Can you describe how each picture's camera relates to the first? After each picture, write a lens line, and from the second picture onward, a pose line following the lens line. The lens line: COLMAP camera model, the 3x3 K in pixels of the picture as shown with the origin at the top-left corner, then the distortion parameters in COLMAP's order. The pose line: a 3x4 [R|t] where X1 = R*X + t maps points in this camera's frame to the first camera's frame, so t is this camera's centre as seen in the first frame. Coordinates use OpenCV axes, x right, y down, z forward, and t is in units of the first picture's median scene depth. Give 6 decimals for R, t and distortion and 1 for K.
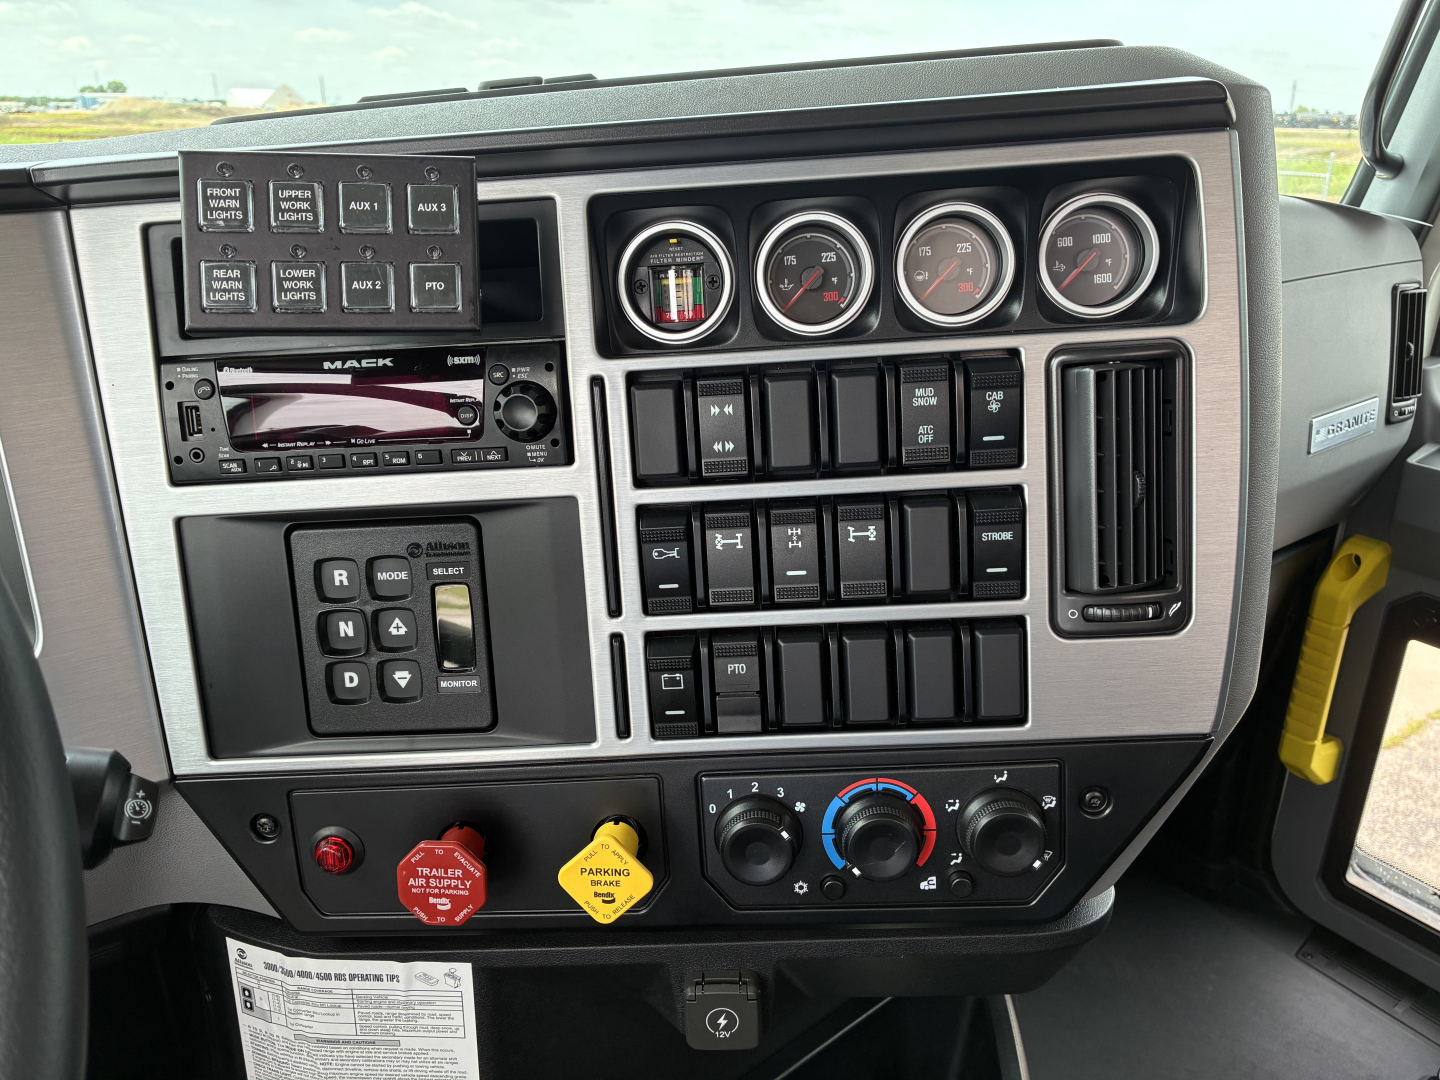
lens RADIAL K [[1087.8, 0, 719.7], [0, 1087.8, 563.9], [0, 0, 1]] dist [-0.007663, -0.009891]
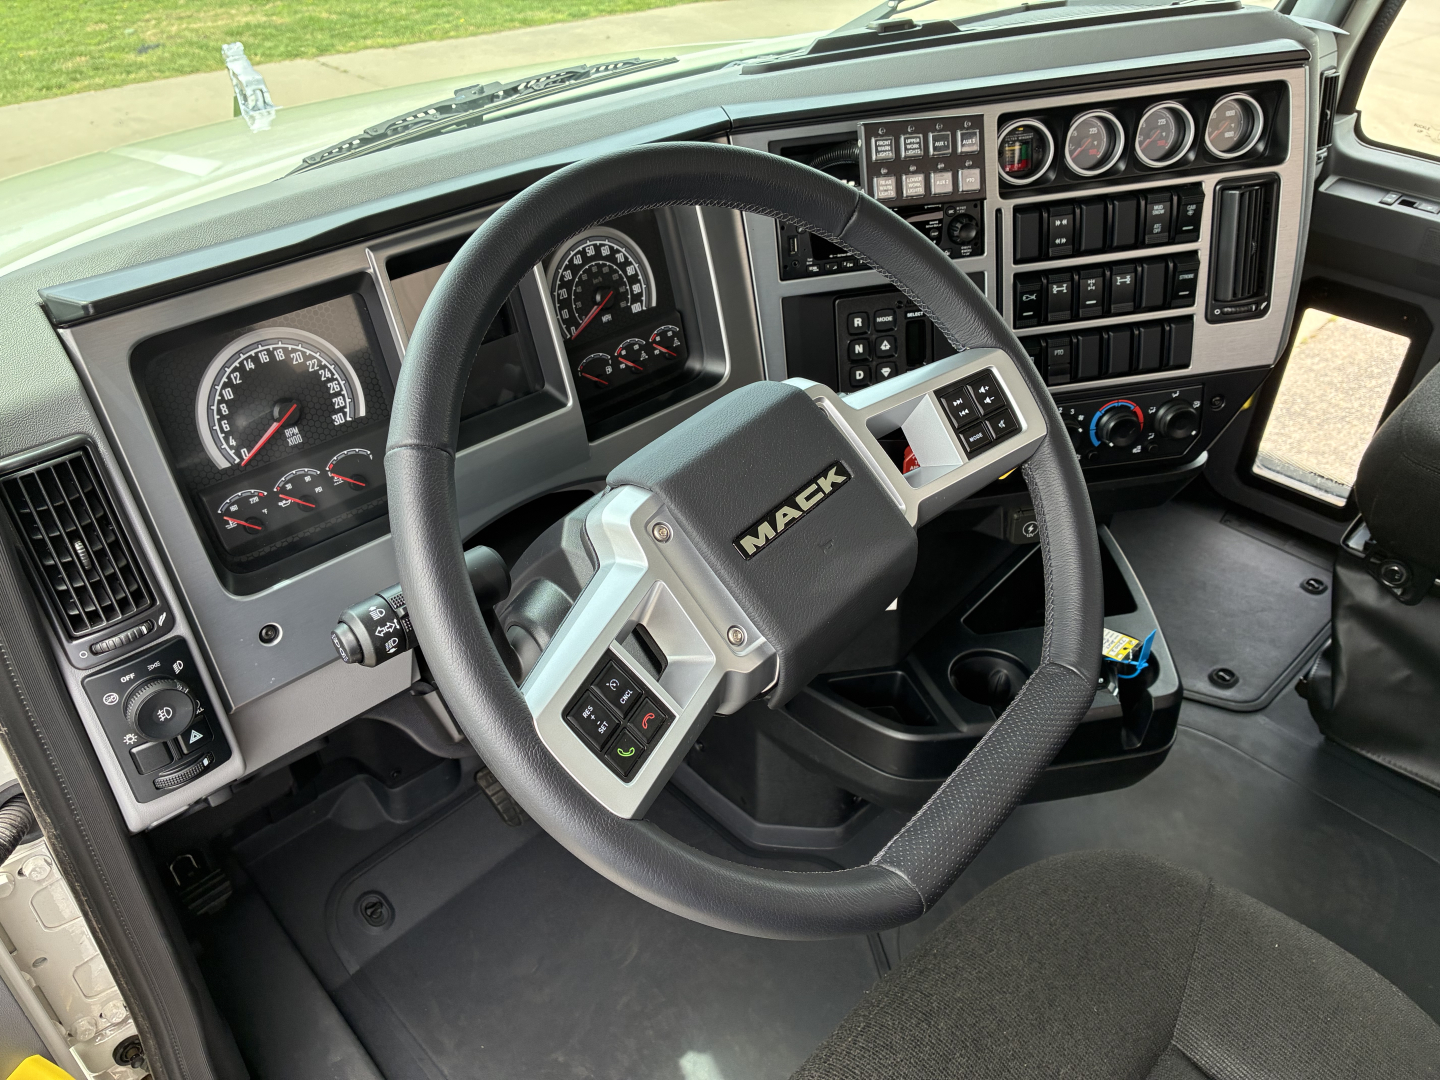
lens RADIAL K [[1085.2, 0, 710.5], [0, 1085.2, 537.6], [0, 0, 1]] dist [0.062513, -0.093106]
pose [[0.986703, -0.101541, 0.126913, -0.935902], [0.068325, 0.967622, 0.242982, -0.110918], [-0.147477, -0.231080, 0.961693, -0.970894]]
